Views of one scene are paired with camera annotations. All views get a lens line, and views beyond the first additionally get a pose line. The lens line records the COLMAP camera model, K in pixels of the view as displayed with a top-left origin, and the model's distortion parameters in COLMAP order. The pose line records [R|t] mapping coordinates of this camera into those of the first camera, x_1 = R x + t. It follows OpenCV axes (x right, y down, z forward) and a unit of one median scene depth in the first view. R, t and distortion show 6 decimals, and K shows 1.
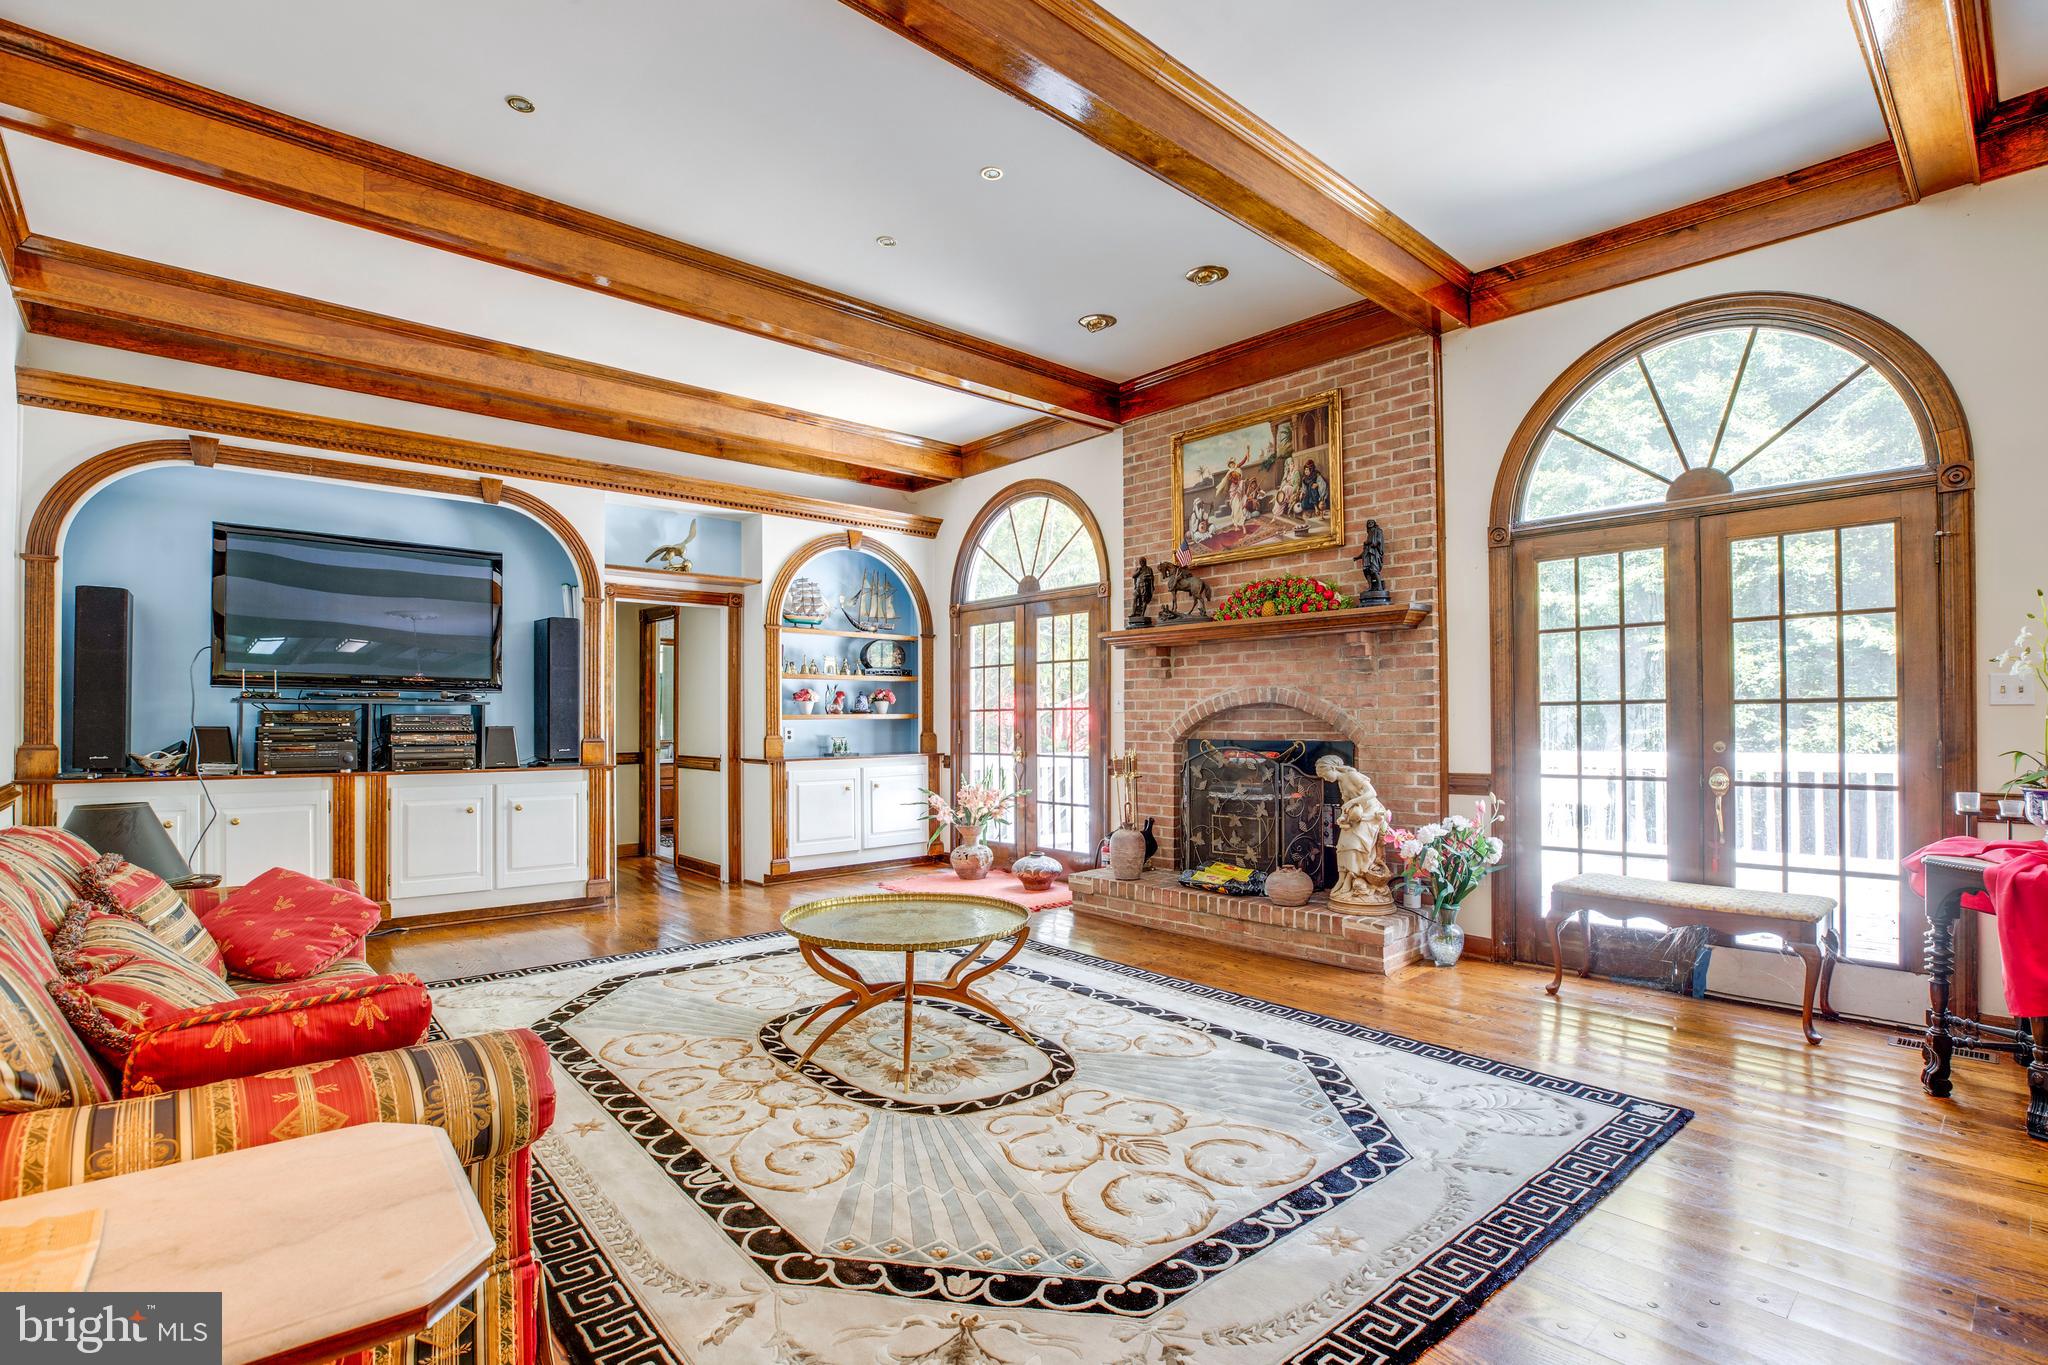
lens RADIAL K [[948.1, 0, 1026.8], [0, 948.1, 685.4], [0, 0, 1]] dist [-0.008292, -0.002860]
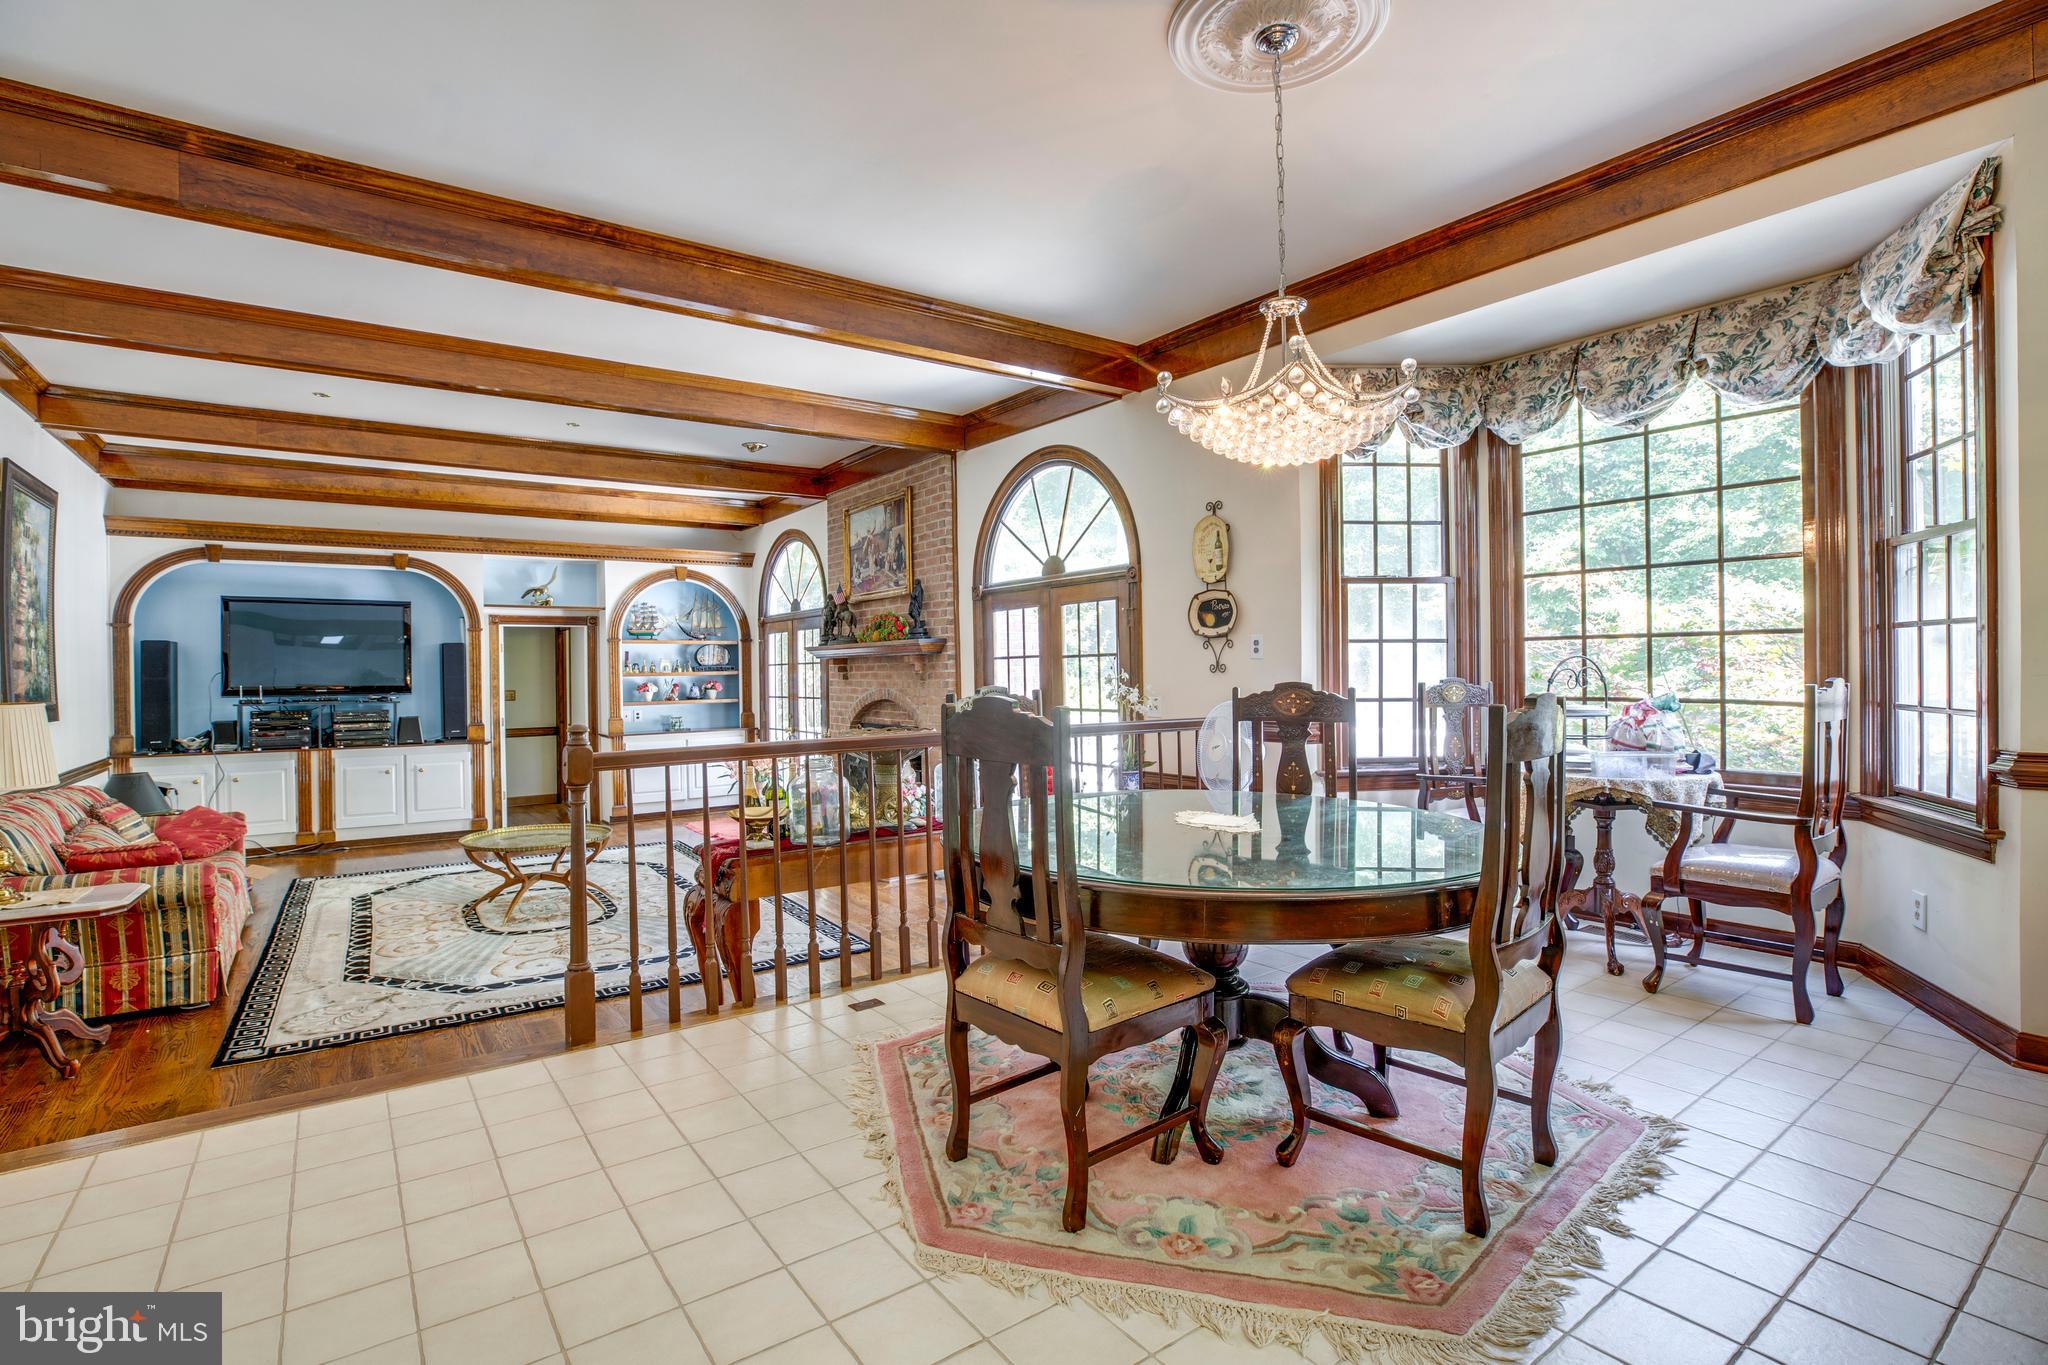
lens RADIAL K [[948.1, 0, 1011.9], [0, 948.1, 650.8], [0, 0, 1]] dist [-0.008292, -0.002860]
pose [[0.992903, -0.013236, -0.118187, 1.404121], [0.014910, 0.999801, 0.013288, -0.164166], [0.117988, -0.014956, 0.992902, -0.937751]]
